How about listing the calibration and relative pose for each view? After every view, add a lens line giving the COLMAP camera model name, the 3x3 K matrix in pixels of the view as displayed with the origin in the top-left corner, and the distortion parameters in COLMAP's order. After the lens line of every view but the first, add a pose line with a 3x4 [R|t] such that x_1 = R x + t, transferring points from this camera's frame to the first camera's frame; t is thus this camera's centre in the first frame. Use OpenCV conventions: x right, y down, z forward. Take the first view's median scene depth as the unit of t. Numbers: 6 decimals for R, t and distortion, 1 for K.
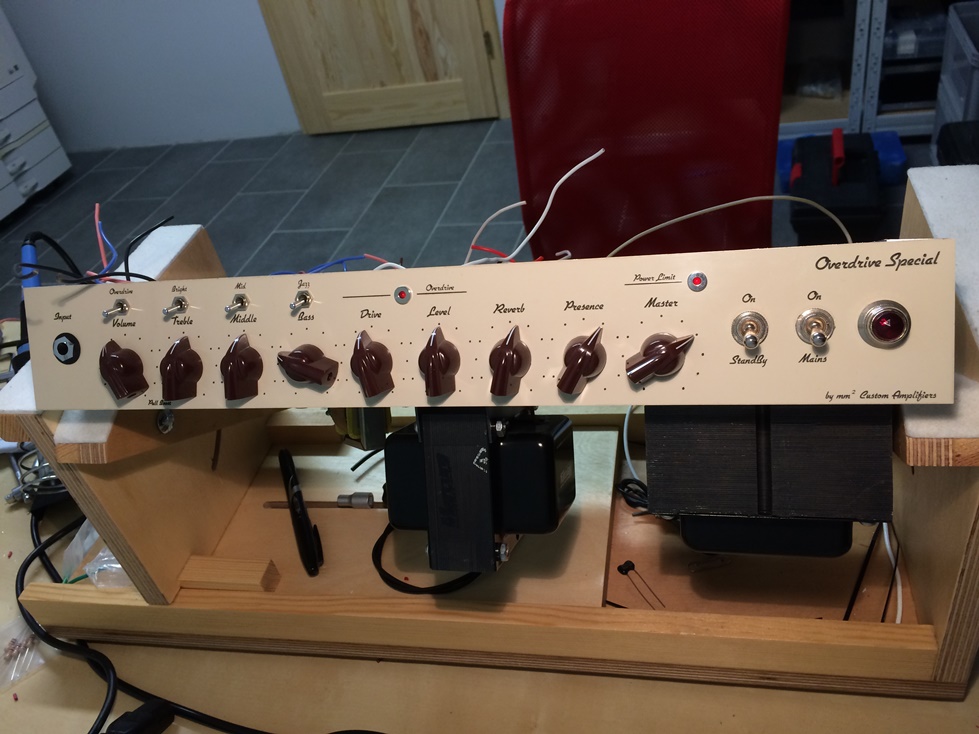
lens RADIAL K [[856.0, 0, 487.2], [0, 856.0, 367.3], [0, 0, 1]] dist [0.047913, -0.086984]
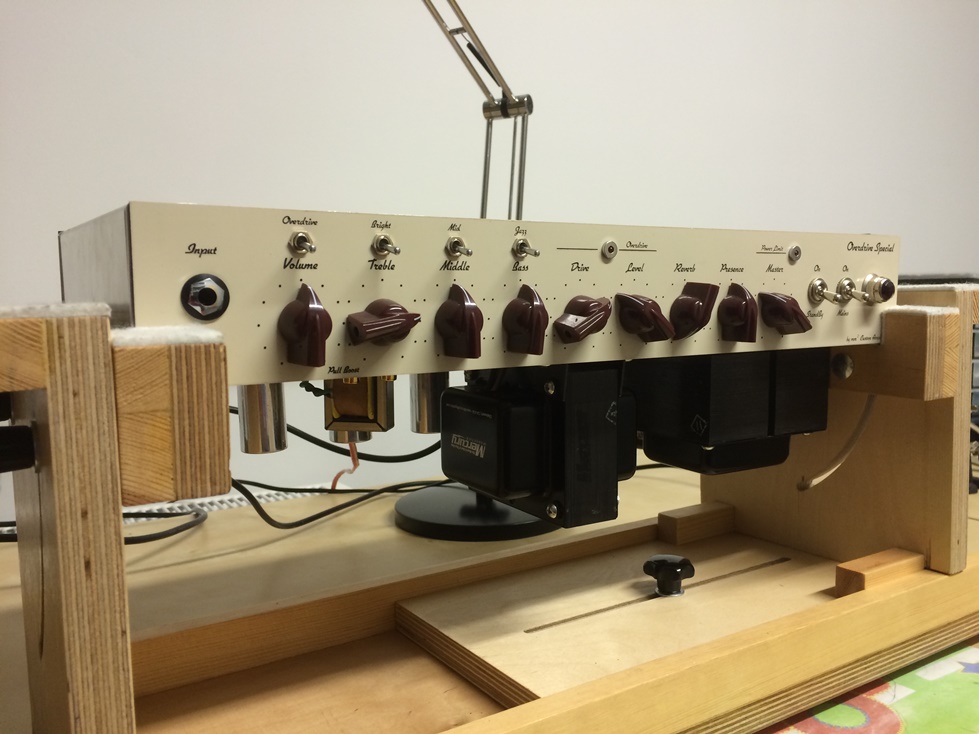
lens RADIAL K [[856.0, 0, 490.1], [0, 856.0, 365.6], [0, 0, 1]] dist [0.047913, -0.086984]
pose [[0.678461, -0.033641, 0.733866, -0.717805], [0.025503, 0.999427, 0.022237, 0.020285], [-0.734194, 0.003629, 0.678930, 0.313217]]
